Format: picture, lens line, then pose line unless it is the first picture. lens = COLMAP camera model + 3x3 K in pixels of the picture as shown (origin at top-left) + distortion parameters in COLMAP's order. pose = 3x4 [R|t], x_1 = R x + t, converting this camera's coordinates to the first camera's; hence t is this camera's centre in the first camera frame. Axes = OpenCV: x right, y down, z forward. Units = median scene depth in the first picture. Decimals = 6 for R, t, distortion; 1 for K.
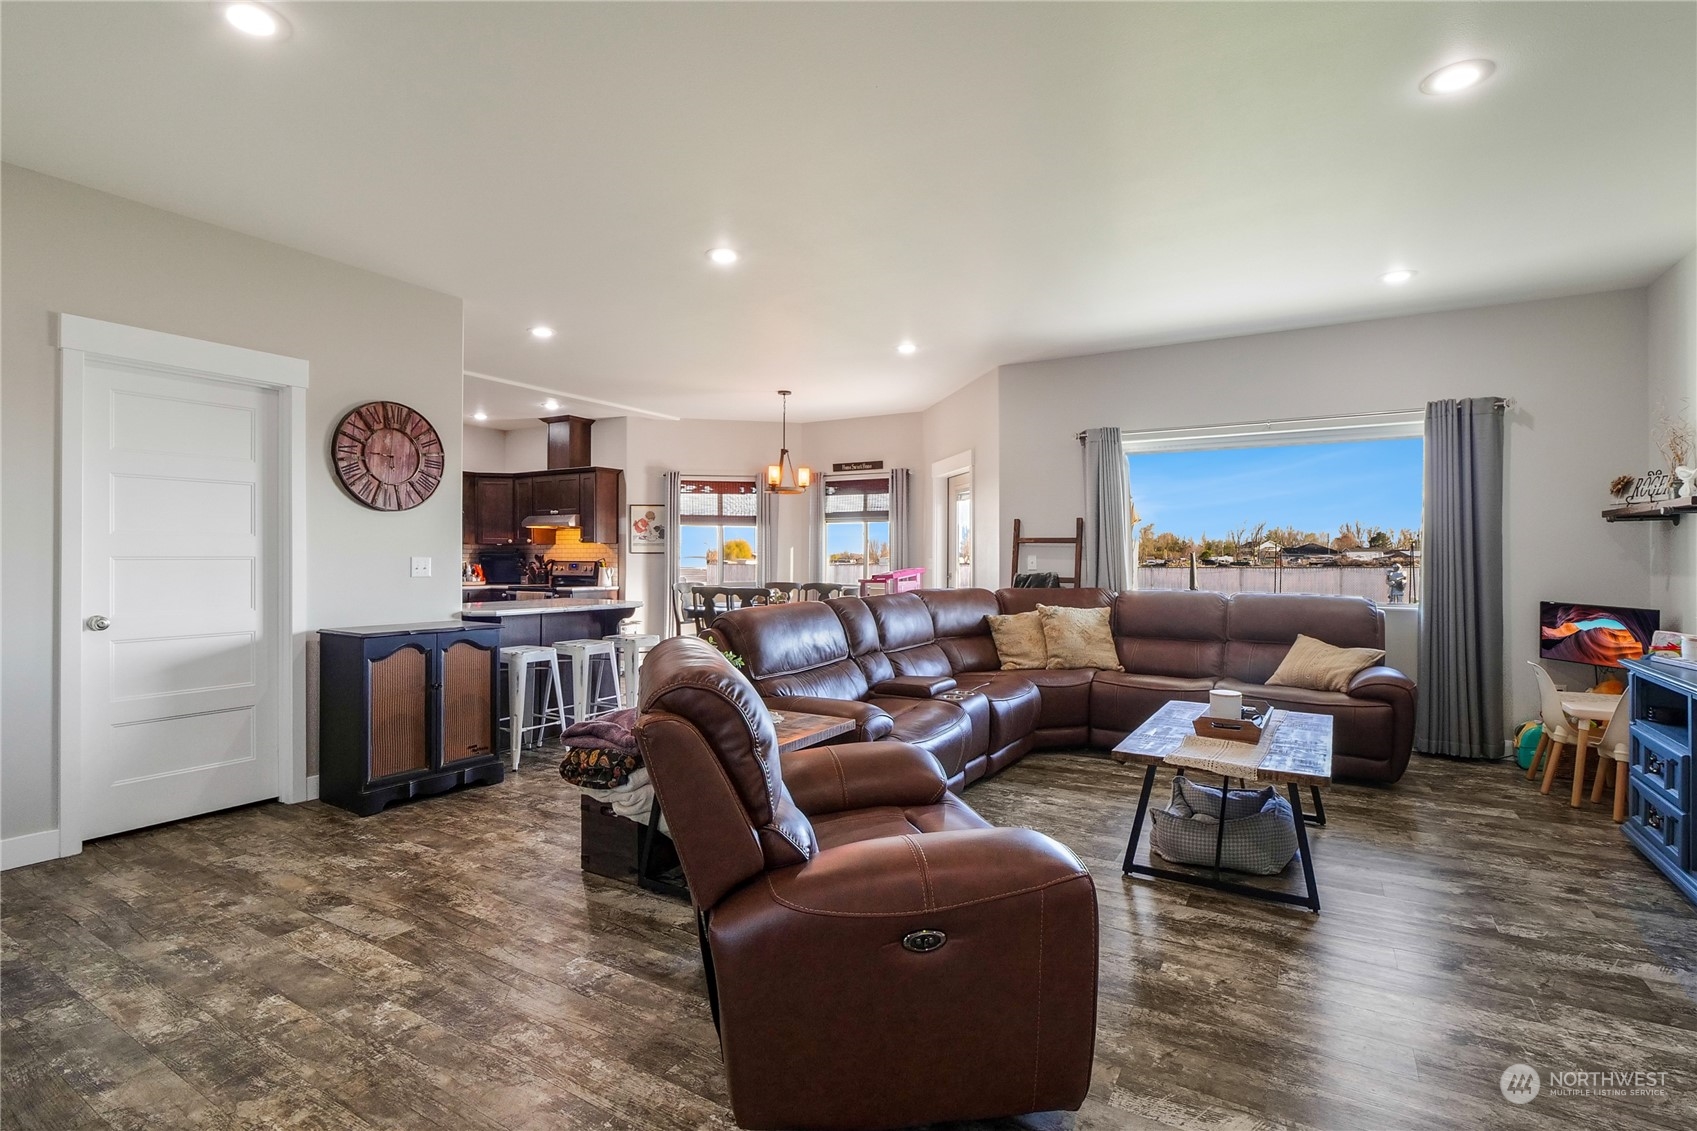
lens RADIAL K [[807.7, 0, 843.1], [0, 807.7, 564.2], [0, 0, 1]] dist [-0.007457, -0.000875]
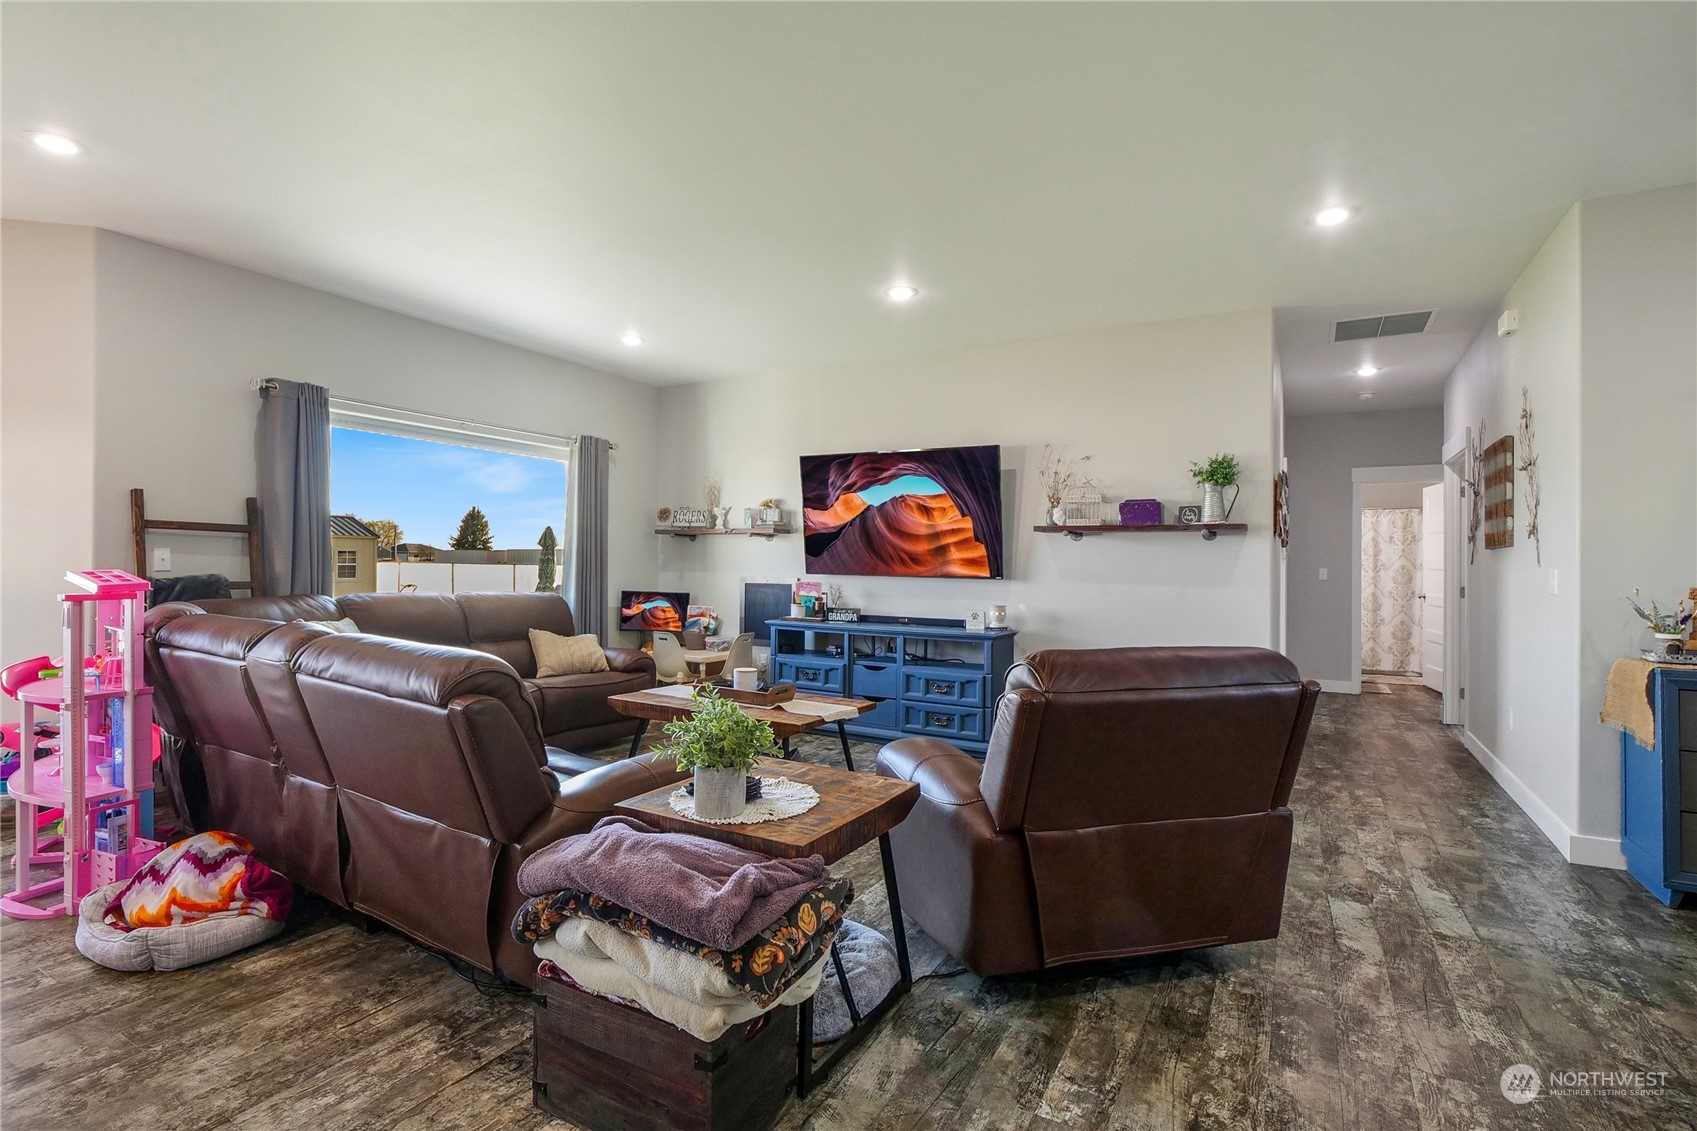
lens RADIAL K [[807.7, 0, 854.4], [0, 807.7, 558.4], [0, 0, 1]] dist [-0.007457, -0.000875]
pose [[-0.039114, 0.005835, 0.999218, -0.589719], [-0.008878, 0.999941, -0.006186, -0.005128], [-0.999195, -0.009113, -0.039060, 0.672419]]
